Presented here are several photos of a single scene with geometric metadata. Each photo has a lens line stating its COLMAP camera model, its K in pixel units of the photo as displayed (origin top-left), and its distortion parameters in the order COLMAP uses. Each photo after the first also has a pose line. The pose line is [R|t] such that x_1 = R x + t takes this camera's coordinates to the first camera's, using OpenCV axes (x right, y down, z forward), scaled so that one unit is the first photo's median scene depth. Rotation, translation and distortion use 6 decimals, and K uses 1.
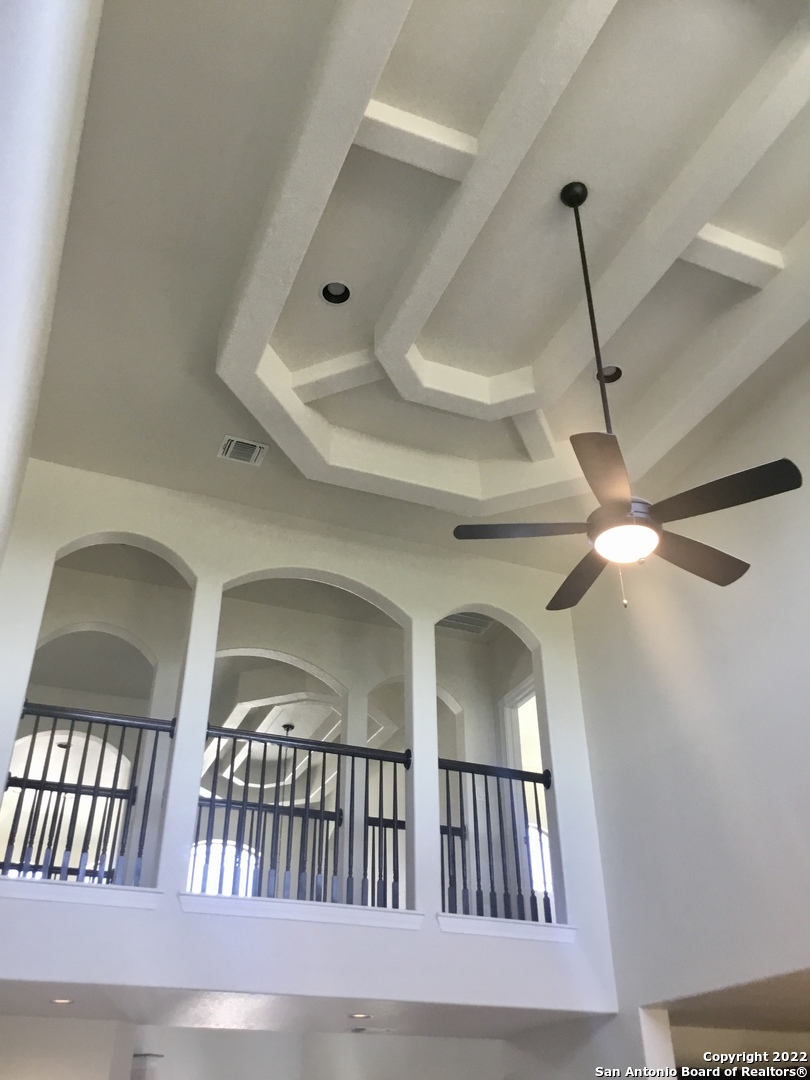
lens RADIAL K [[970.7, 0, 404.0], [0, 970.7, 544.1], [0, 0, 1]] dist [0.130494, -0.264593]
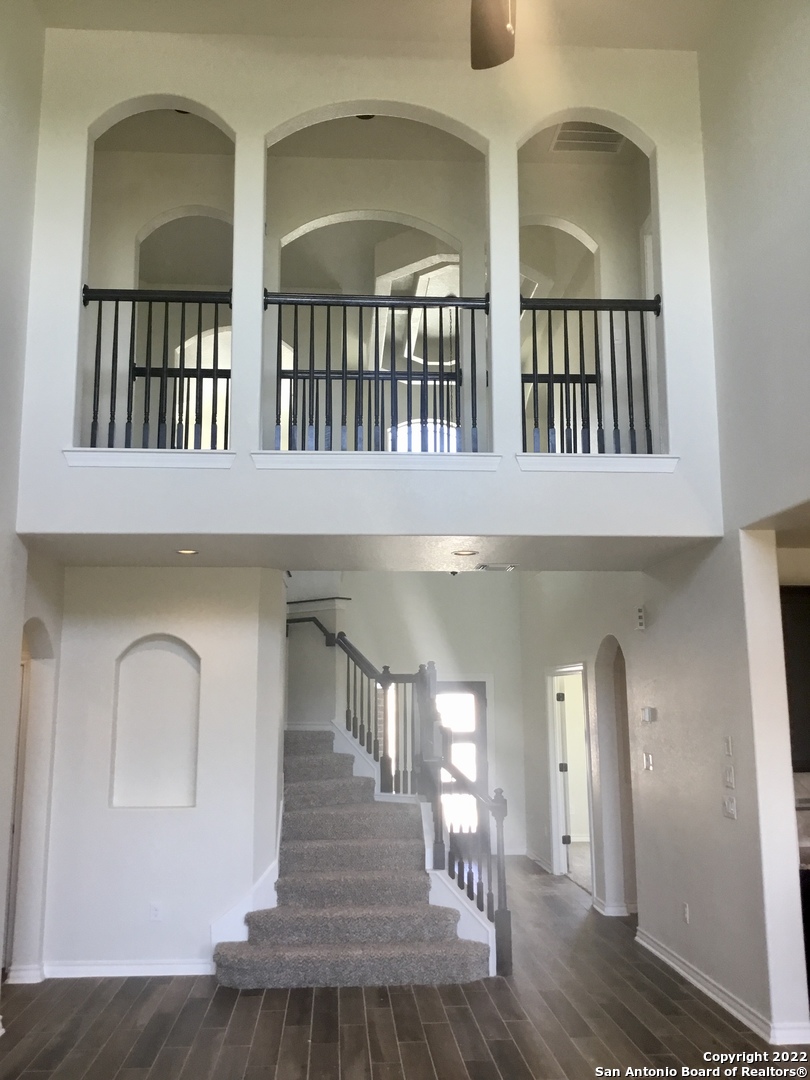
lens RADIAL K [[970.7, 0, 404.0], [0, 970.7, 544.1], [0, 0, 1]] dist [0.130494, -0.264593]
pose [[0.946688, -0.041483, -0.319471, 0.207729], [0.172336, 0.903062, 0.393420, 0.043885], [0.272182, -0.427502, 0.862067, 0.069301]]
